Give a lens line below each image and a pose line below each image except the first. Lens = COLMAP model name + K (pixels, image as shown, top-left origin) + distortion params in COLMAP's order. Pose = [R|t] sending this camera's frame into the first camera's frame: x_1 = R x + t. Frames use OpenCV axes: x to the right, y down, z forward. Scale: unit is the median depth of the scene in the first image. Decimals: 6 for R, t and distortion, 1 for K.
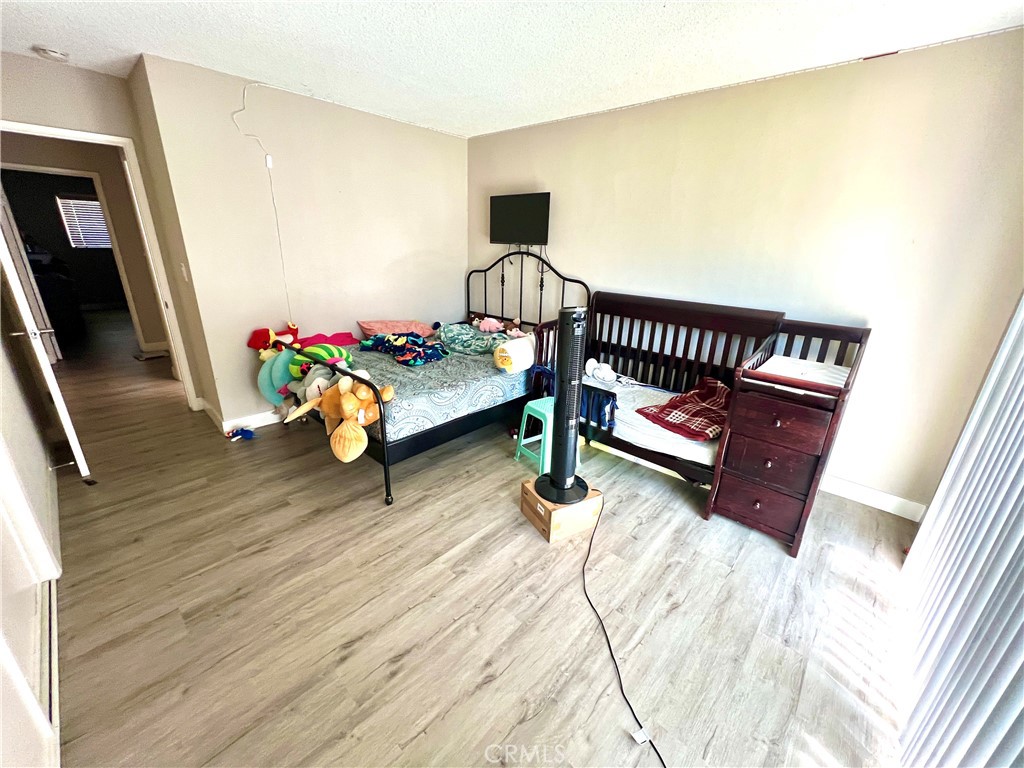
lens RADIAL K [[406.6, 0, 511.1], [0, 406.6, 385.3], [0, 0, 1]] dist [0.002728, 0.000276]
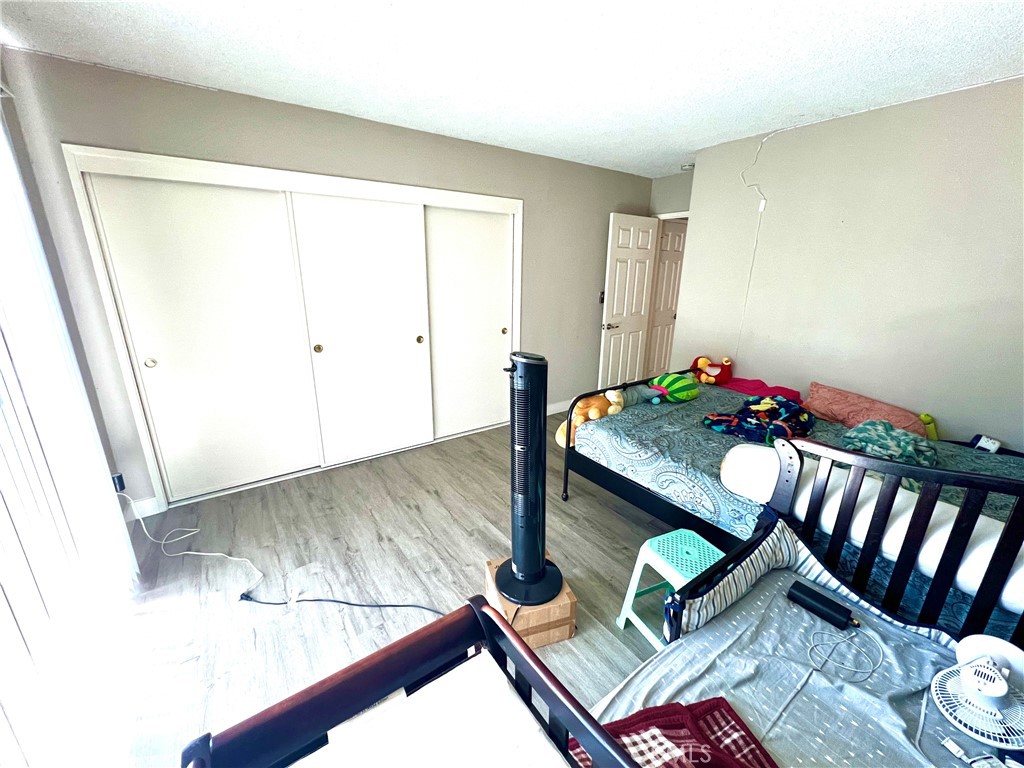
lens RADIAL K [[406.6, 0, 511.0], [0, 406.6, 388.2], [0, 0, 1]] dist [0.002728, 0.000276]
pose [[-0.199519, 0.248666, -0.947817, 0.864483], [-0.344535, 0.887702, 0.305420, -0.335692], [0.917326, 0.387493, -0.091439, 0.988160]]
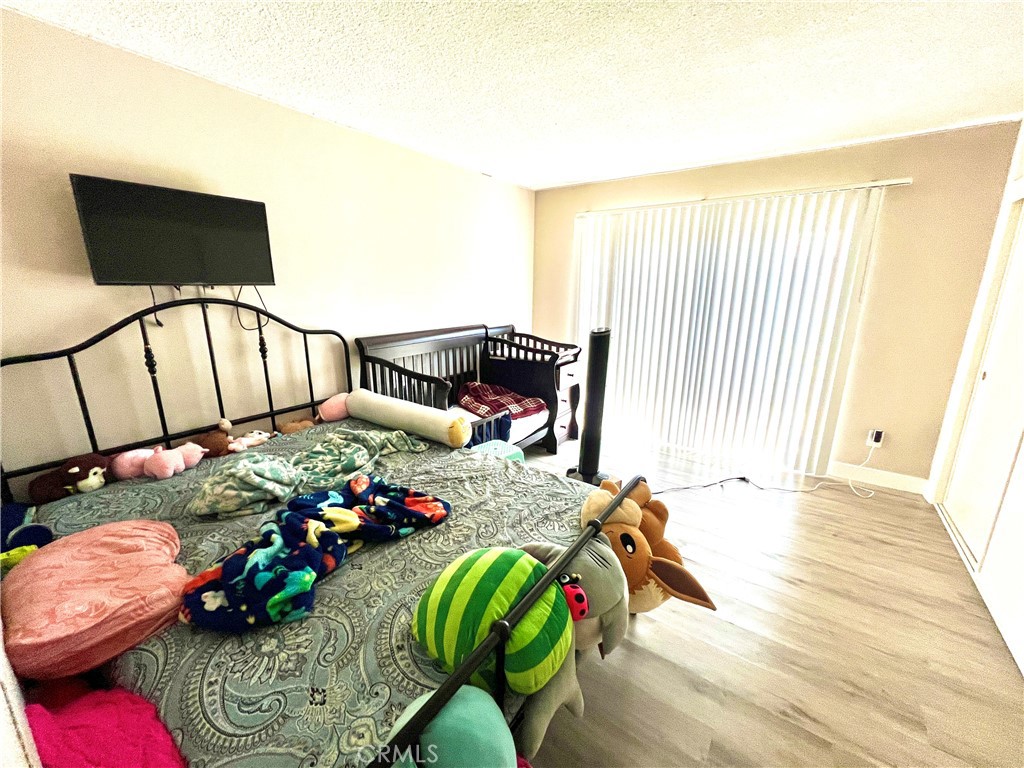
lens RADIAL K [[412.4, 0, 511.5], [0, 412.4, 386.1], [0, 0, 1]] dist [-0.001450, -0.000075]
pose [[-0.126232, -0.263130, 0.956467, -1.067250], [0.324232, 0.900280, 0.290464, -0.472925], [-0.937518, 0.346783, -0.028329, 1.274720]]
